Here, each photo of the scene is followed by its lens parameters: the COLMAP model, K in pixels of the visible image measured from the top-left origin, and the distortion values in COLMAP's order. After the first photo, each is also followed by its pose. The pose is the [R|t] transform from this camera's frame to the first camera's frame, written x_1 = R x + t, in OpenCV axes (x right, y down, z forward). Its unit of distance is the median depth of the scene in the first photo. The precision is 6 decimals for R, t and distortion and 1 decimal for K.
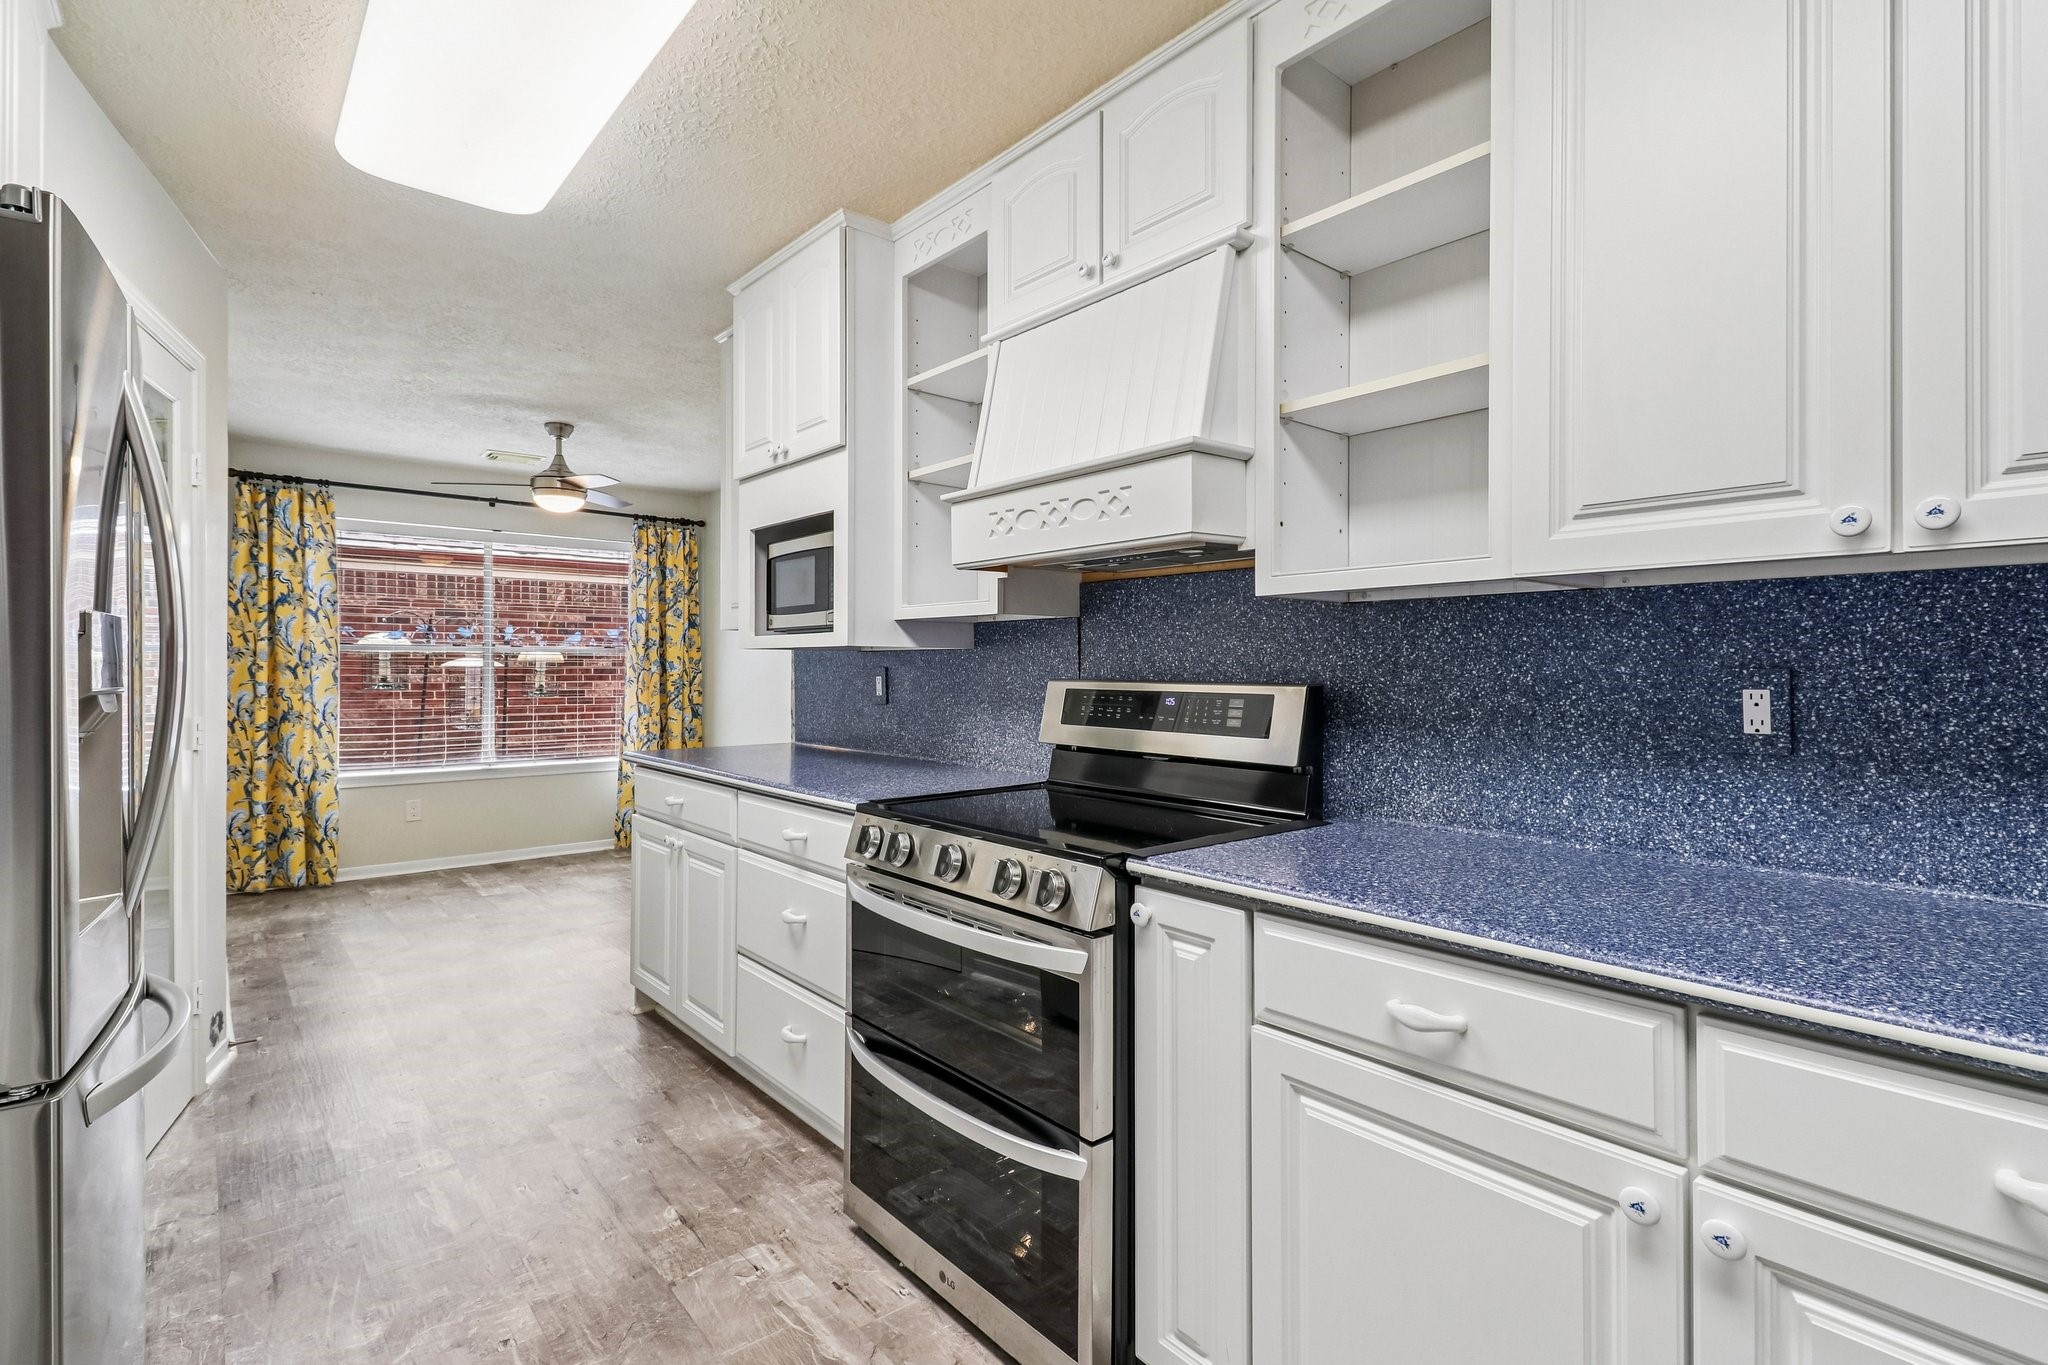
lens RADIAL K [[969.0, 0, 1031.3], [0, 969.0, 678.5], [0, 0, 1]] dist [0.010089, -0.004609]
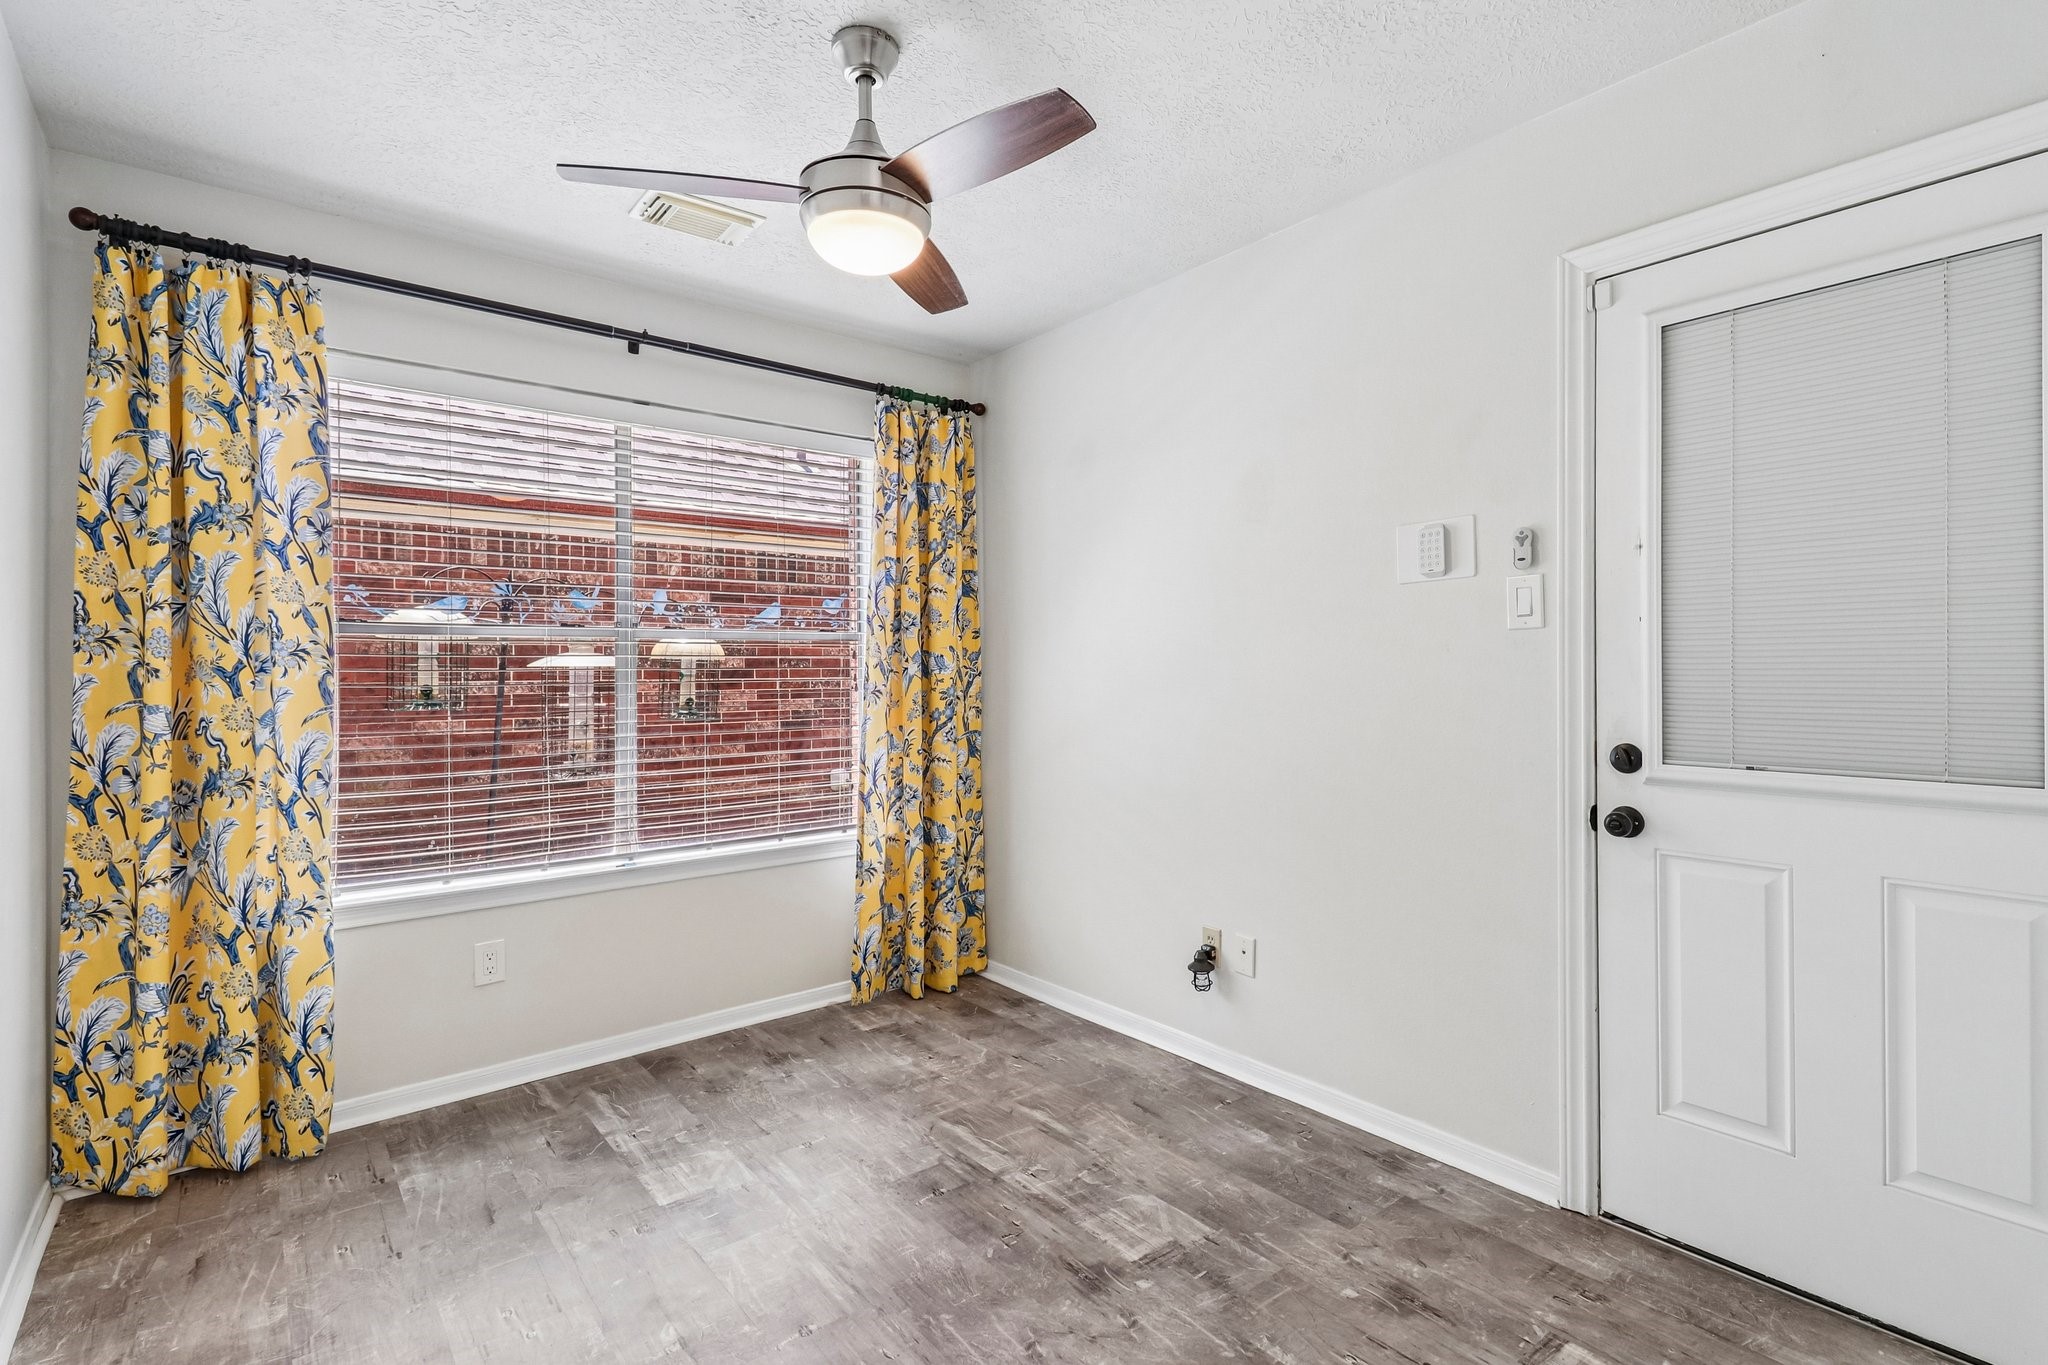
lens RADIAL K [[969.0, 0, 1019.8], [0, 969.0, 674.2], [0, 0, 1]] dist [0.010089, -0.004609]
pose [[0.999369, -0.007270, -0.034765, -0.379932], [0.007130, 0.999966, -0.004154, -0.005457], [0.034794, 0.003904, 0.999387, 0.563395]]
